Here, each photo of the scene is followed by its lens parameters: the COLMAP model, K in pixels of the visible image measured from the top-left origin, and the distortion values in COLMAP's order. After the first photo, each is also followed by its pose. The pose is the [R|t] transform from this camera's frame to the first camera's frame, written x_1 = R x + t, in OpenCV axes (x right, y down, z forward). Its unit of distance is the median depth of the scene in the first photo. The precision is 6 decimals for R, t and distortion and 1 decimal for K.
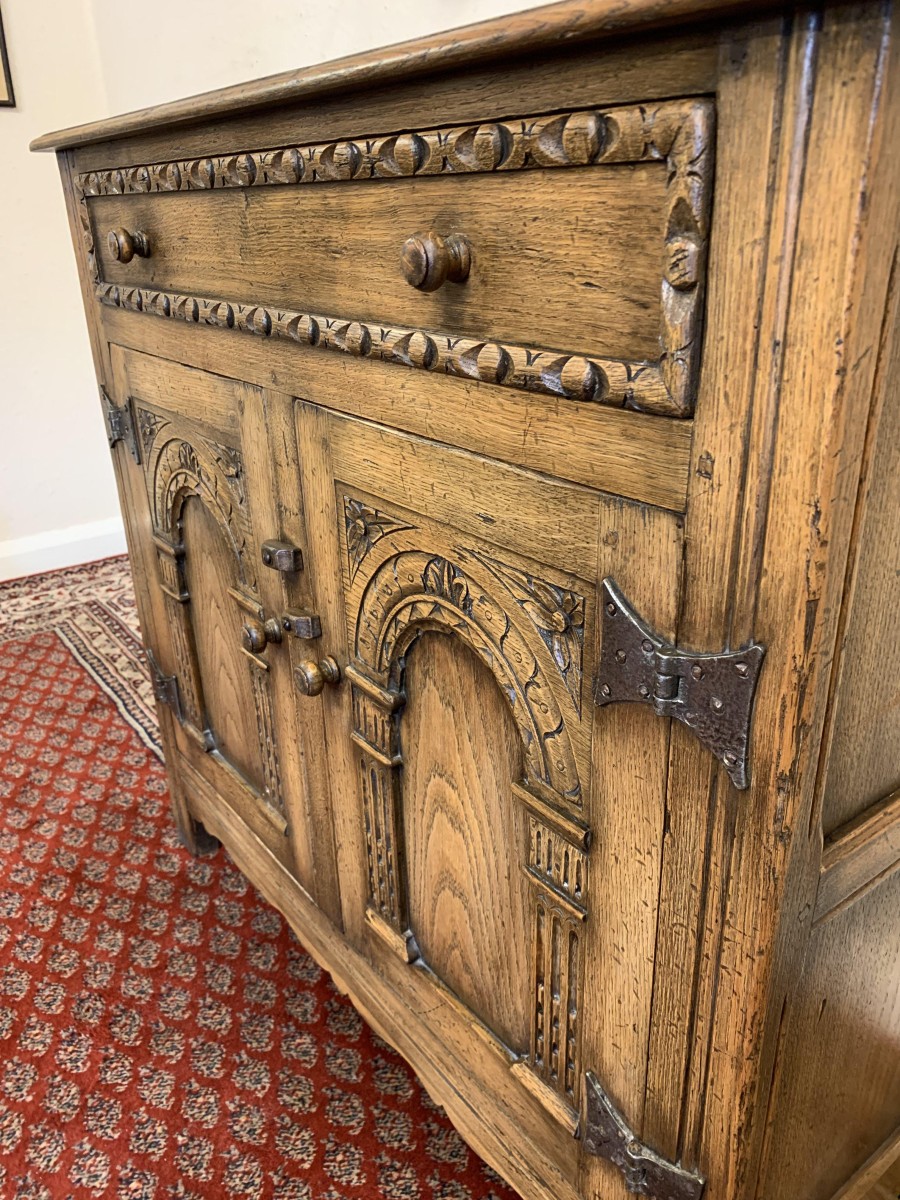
lens RADIAL K [[926.4, 0, 457.4], [0, 926.4, 608.2], [0, 0, 1]] dist [0.015539, -0.013650]
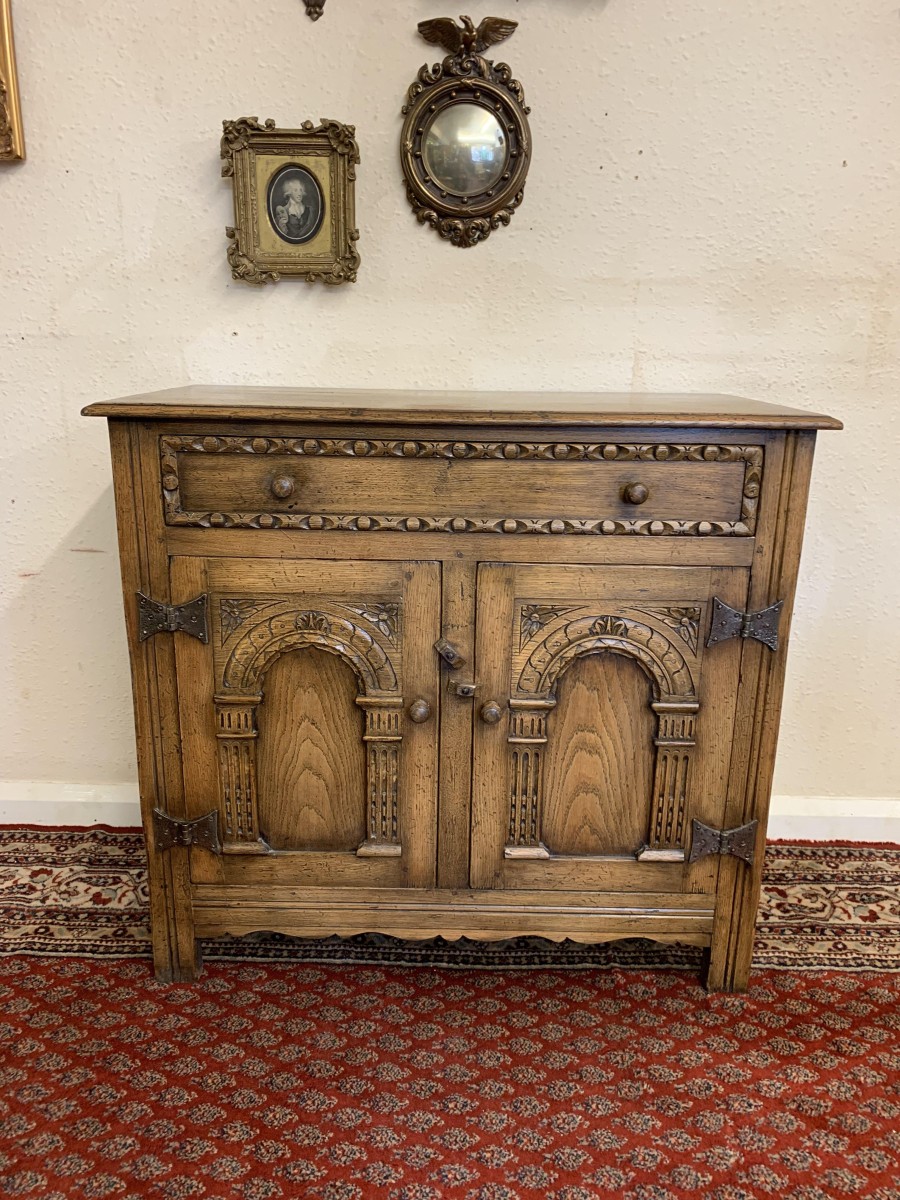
lens RADIAL K [[926.4, 0, 445.2], [0, 926.4, 603.6], [0, 0, 1]] dist [0.015539, -0.013650]
pose [[0.610105, -0.184166, 0.770620, -2.017298], [0.289452, 0.957192, -0.000407, -0.199806], [-0.737556, 0.223306, 0.637295, -0.139695]]
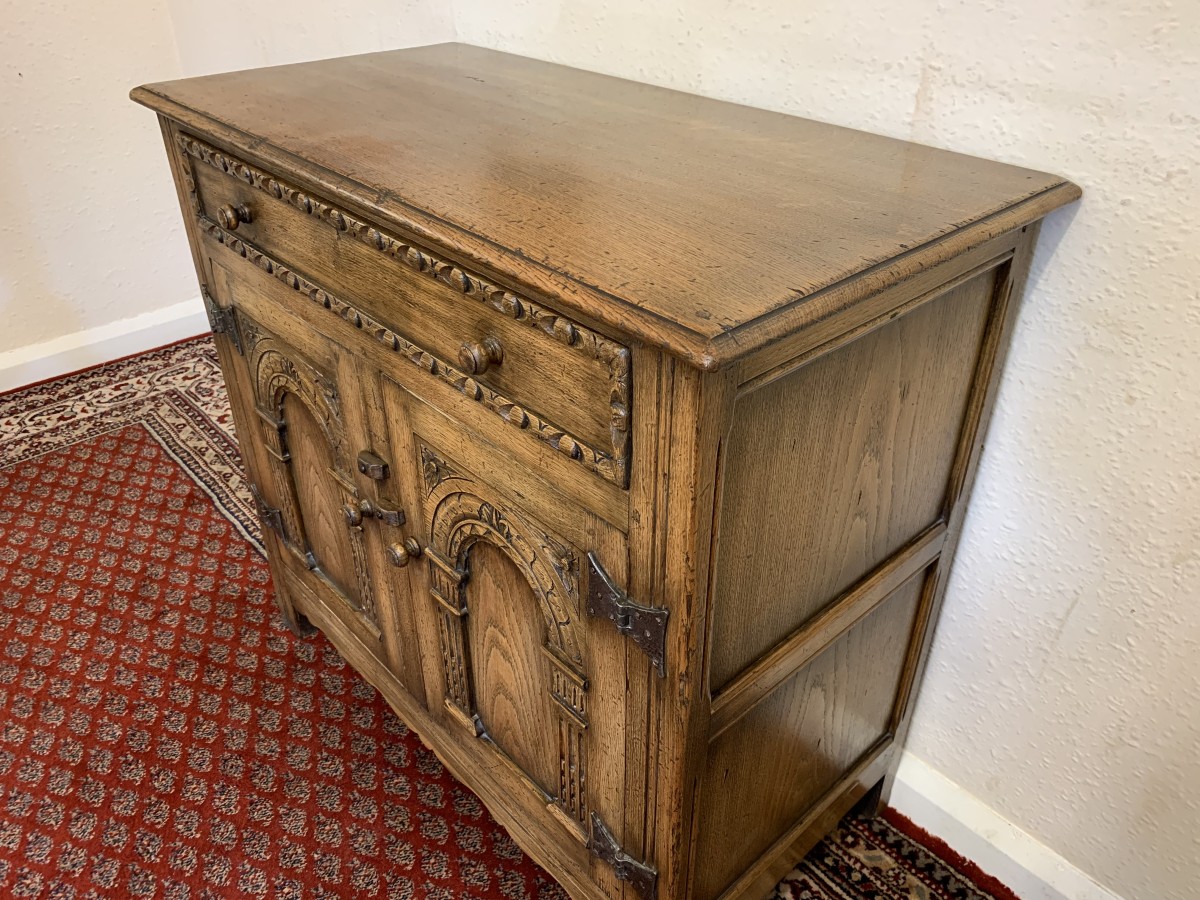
lens RADIAL K [[926.4, 0, 603.0], [0, 926.4, 440.6], [0, 0, 1]] dist [0.015539, -0.013650]
pose [[0.994996, -0.029264, 0.095532, 0.025262], [0.014674, 0.988577, 0.150000, -0.396722], [-0.098830, -0.147848, 0.984060, -0.515047]]
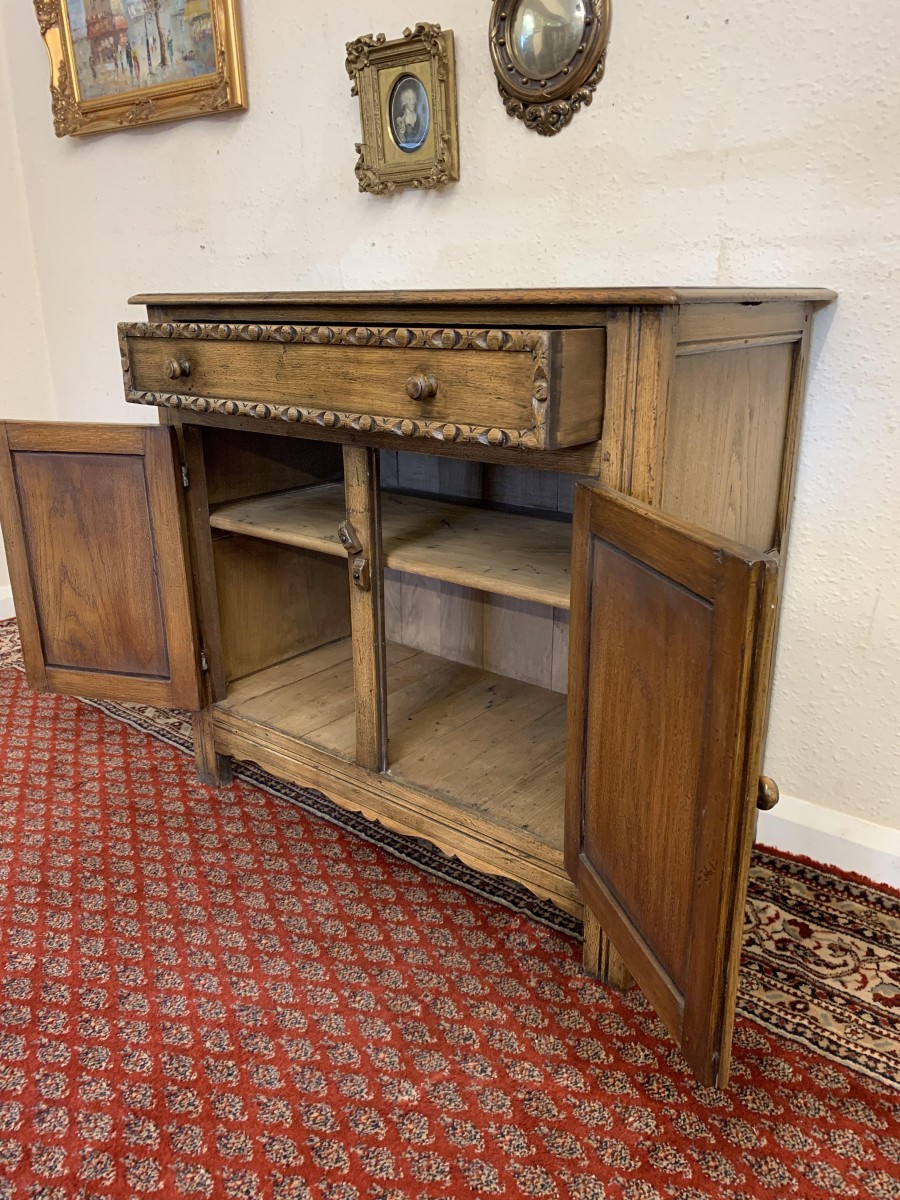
lens RADIAL K [[926.4, 0, 446.3], [0, 926.4, 602.8], [0, 0, 1]] dist [0.015539, -0.013650]
pose [[0.971536, -0.057202, 0.229880, -0.572462], [0.079538, 0.992842, -0.089096, 0.324974], [-0.223138, 0.104844, 0.969132, -1.004120]]
